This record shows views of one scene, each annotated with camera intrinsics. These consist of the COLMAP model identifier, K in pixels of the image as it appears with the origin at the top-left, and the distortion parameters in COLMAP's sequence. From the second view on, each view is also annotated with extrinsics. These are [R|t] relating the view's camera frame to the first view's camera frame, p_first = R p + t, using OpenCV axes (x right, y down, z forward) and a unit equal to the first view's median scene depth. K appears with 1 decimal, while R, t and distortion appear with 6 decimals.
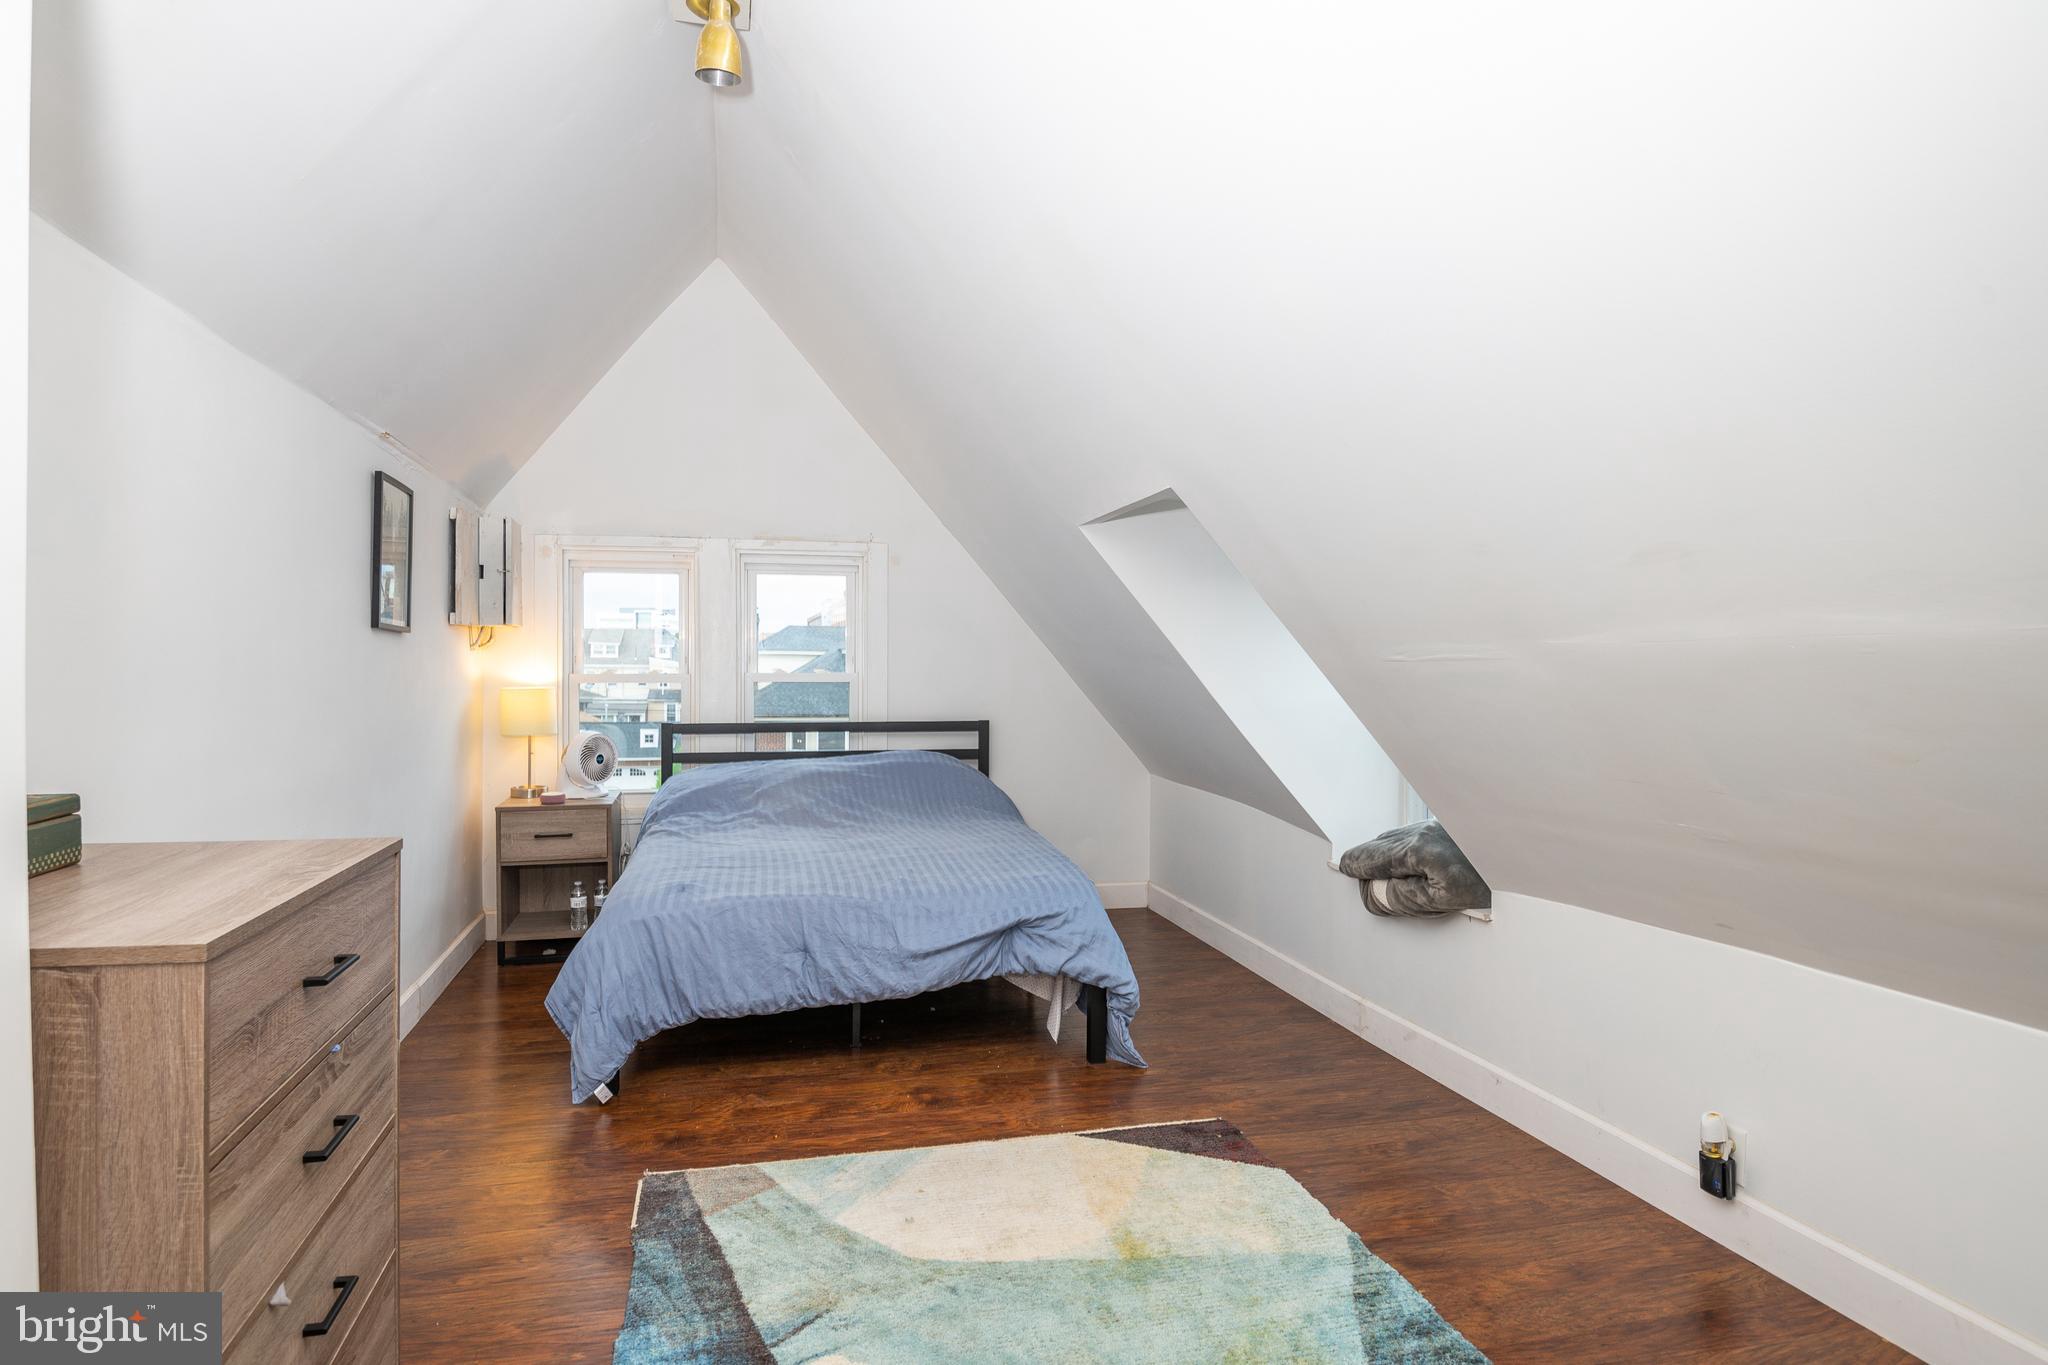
lens RADIAL K [[1195.2, 0, 1024.0], [0, 1195.2, 682.5], [0, 0, 1]] dist [0.007397, 0.000619]
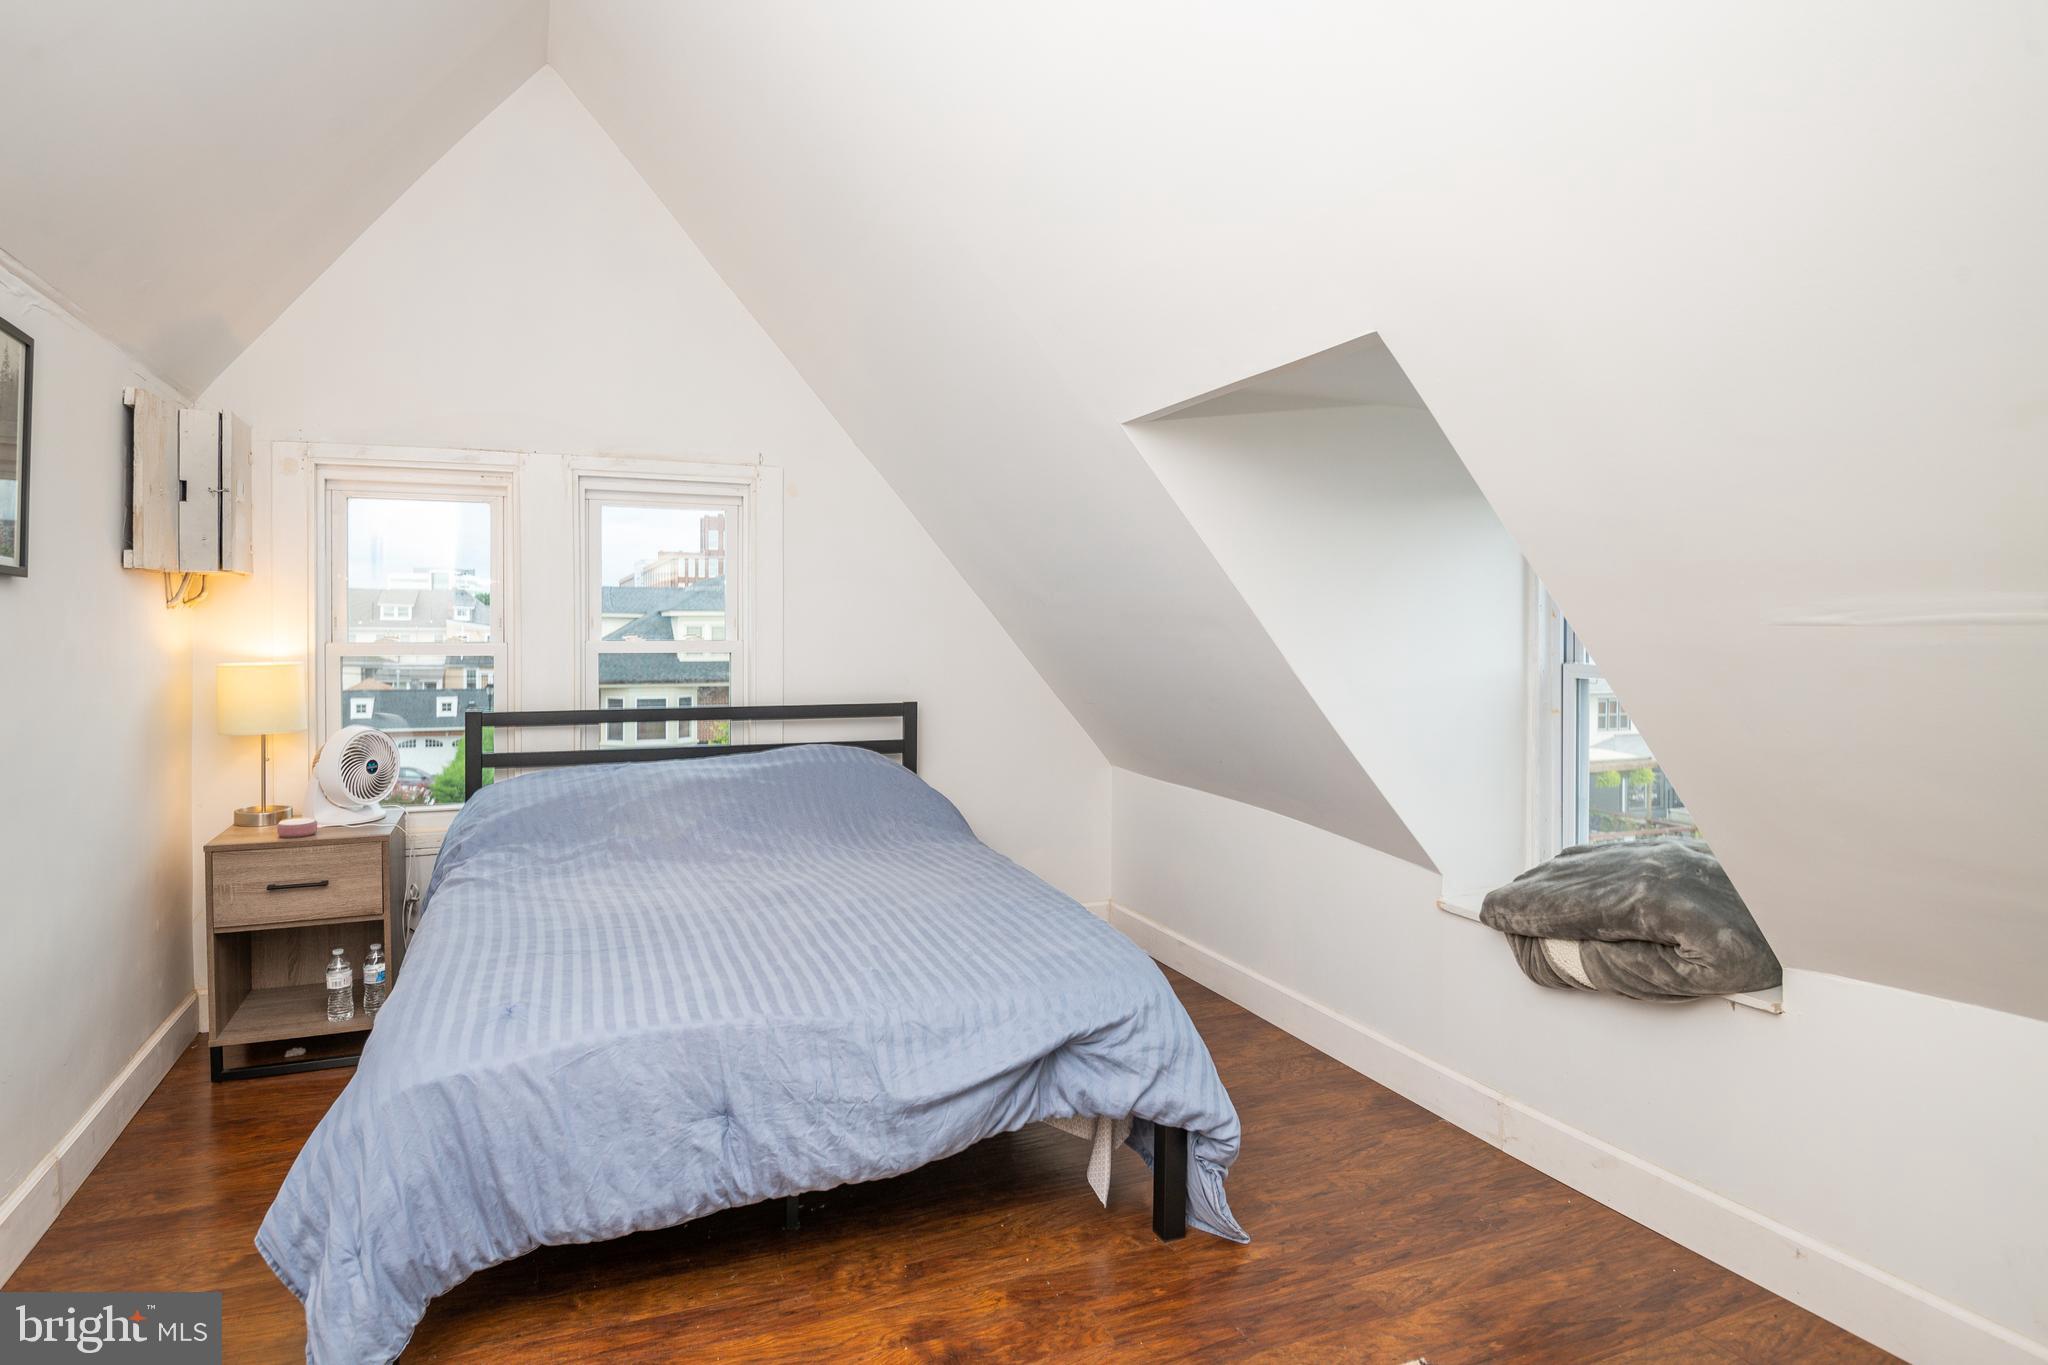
lens RADIAL K [[1154.0, 0, 996.5], [0, 1154.0, 647.9], [0, 0, 1]] dist [0.004765, -0.022433]
pose [[0.990071, -0.002960, 0.140540, -0.123220], [0.002560, 0.999992, 0.003032, -0.007314], [-0.140548, -0.002642, 0.990070, 0.393013]]
